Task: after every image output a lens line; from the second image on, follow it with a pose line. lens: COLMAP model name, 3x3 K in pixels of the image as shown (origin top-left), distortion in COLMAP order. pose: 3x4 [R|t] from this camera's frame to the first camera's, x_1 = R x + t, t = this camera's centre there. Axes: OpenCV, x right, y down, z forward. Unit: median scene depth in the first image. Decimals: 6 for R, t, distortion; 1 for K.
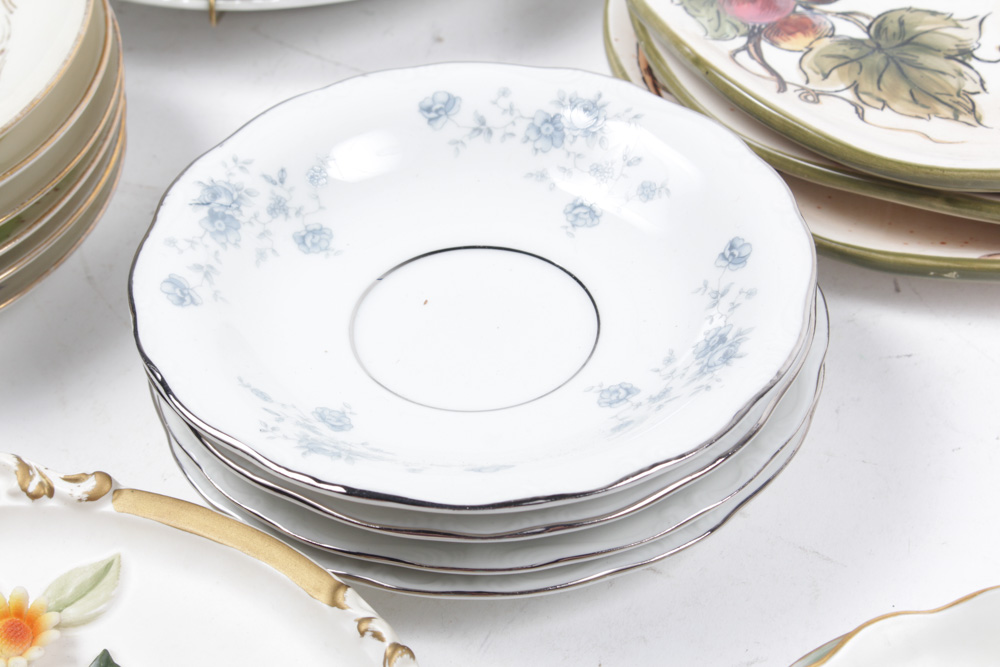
lens RADIAL K [[2385.6, 0, 500.0], [0, 2385.6, 333.5], [0, 0, 1]] dist [0.032056, -0.041470]
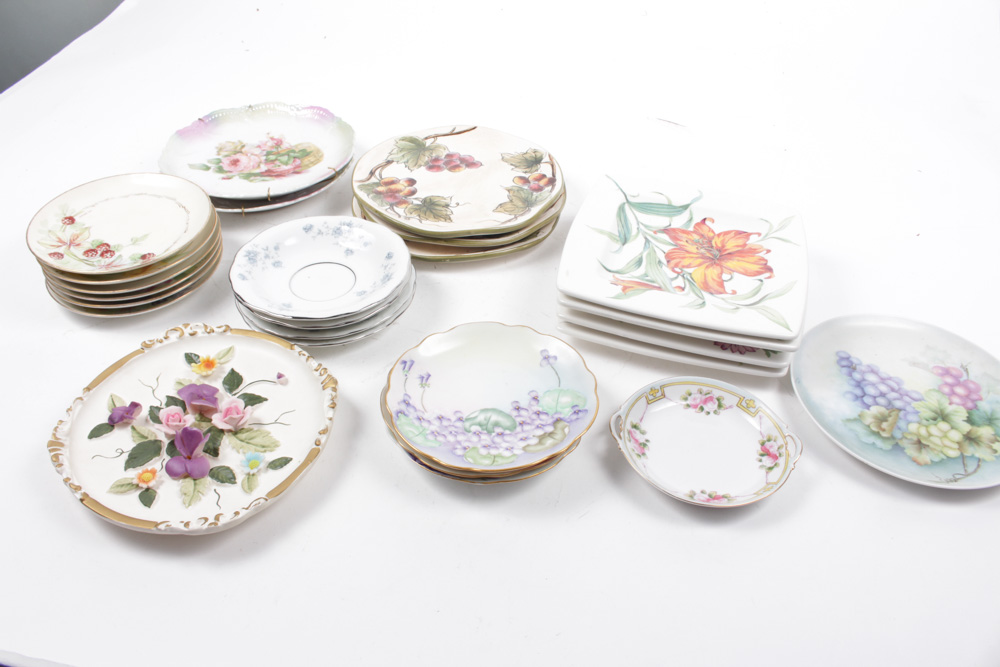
lens RADIAL K [[809.8, 0, 486.4], [0, 809.8, 335.1], [0, 0, 1]] dist [-0.175526, 0.140250]
pose [[0.978550, -0.093426, 0.183607, 0.001545], [0.099737, 0.994689, -0.025428, 0.130515], [-0.180256, 0.043195, 0.982671, -0.267898]]
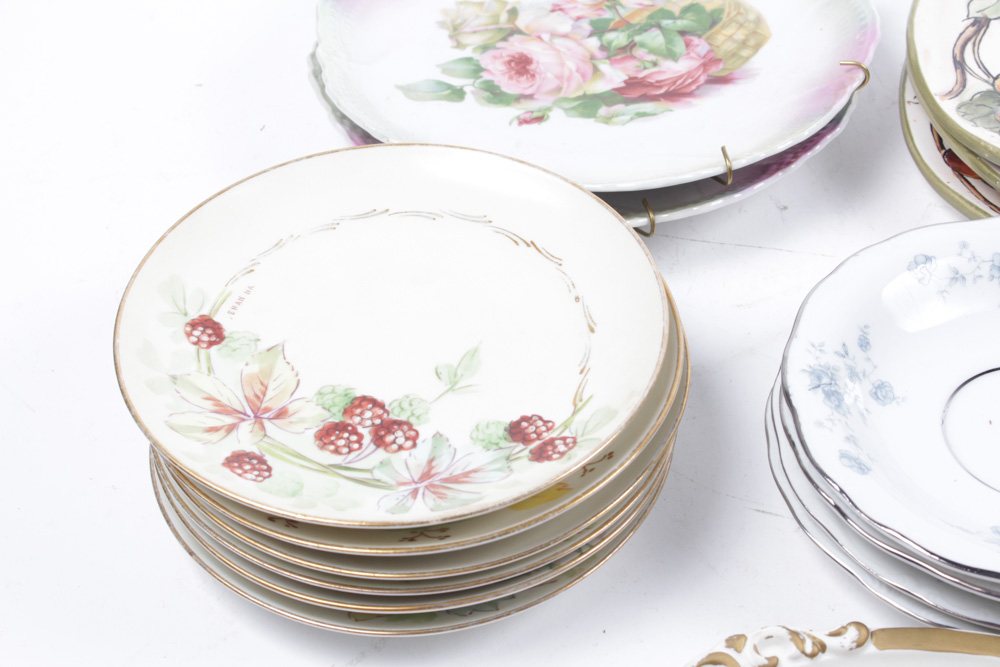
lens RADIAL K [[1762.9, 0, 500.0], [0, 1762.9, 333.5], [0, 0, 1]] dist [-0.038230, 0.156743]
pose [[0.953772, -0.220470, 0.204237, -0.440735], [0.219852, 0.975187, 0.026003, -0.134791], [-0.204902, 0.020101, 0.978576, 0.129331]]
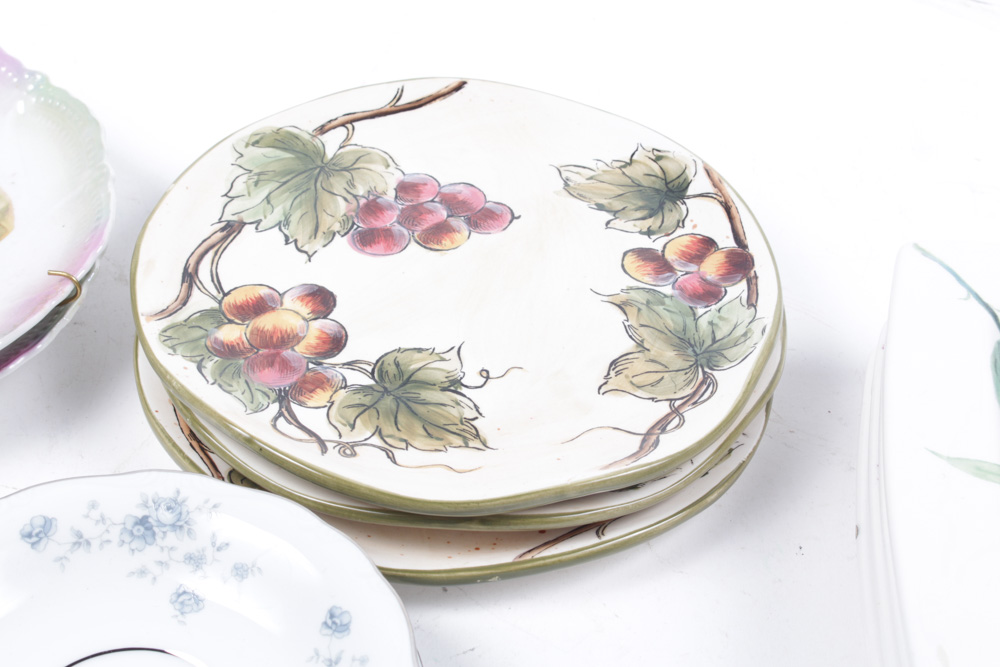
lens RADIAL K [[1762.9, 0, 500.0], [0, 1762.9, 333.5], [0, 0, 1]] dist [-0.038230, 0.156743]
pose [[0.927834, -0.186090, 0.323256, -0.074702], [0.188665, 0.981757, 0.023649, -0.165522], [-0.321760, 0.039045, 0.946016, 0.140167]]
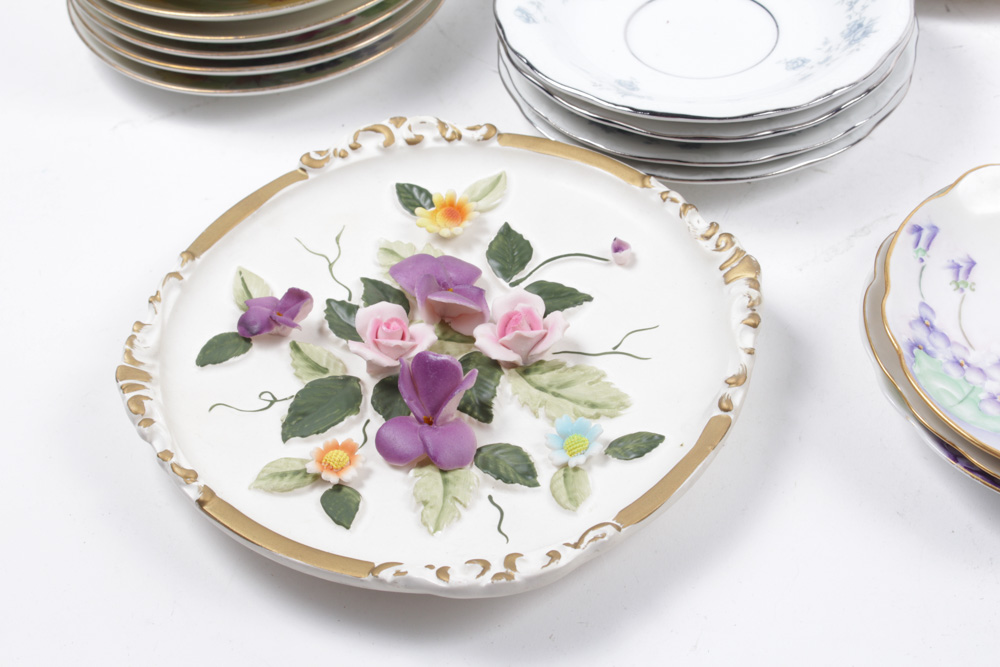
lens RADIAL K [[1762.9, 0, 500.0], [0, 1762.9, 333.5], [0, 0, 1]] dist [-0.038230, 0.156743]
pose [[0.998778, -0.048773, -0.007956, -0.139633], [0.049157, 0.997061, 0.058754, 0.117195], [0.005067, -0.059073, 0.998241, -0.202273]]
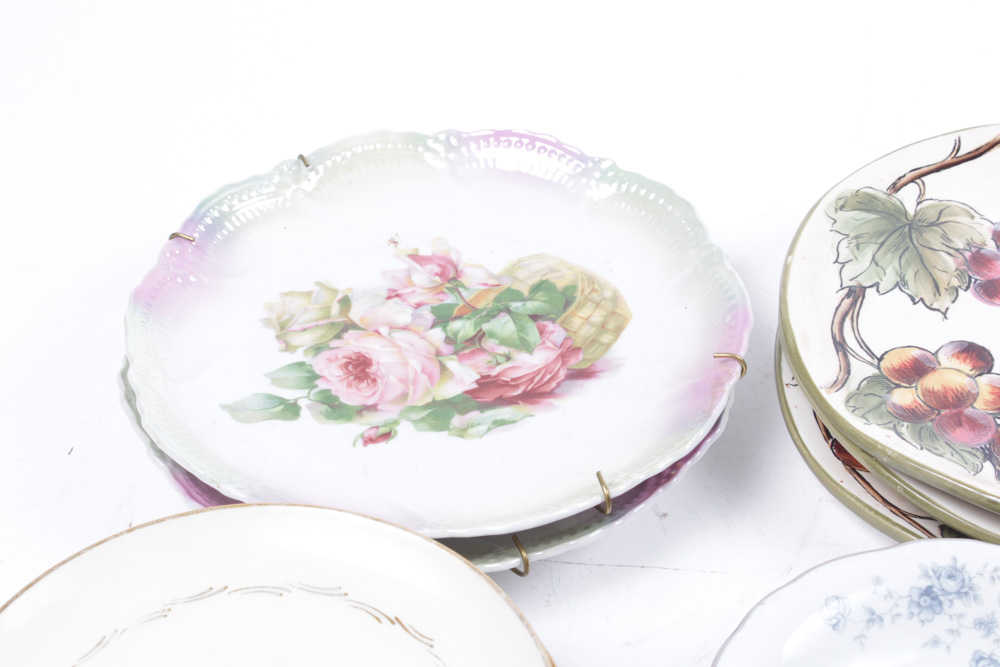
lens RADIAL K [[1762.9, 0, 500.0], [0, 1762.9, 333.5], [0, 0, 1]] dist [-0.038230, 0.156743]
pose [[0.908633, -0.270610, 0.318051, -0.402201], [0.285530, 0.958370, -0.000307, -0.267855], [-0.304727, 0.091092, 0.948074, 0.243269]]
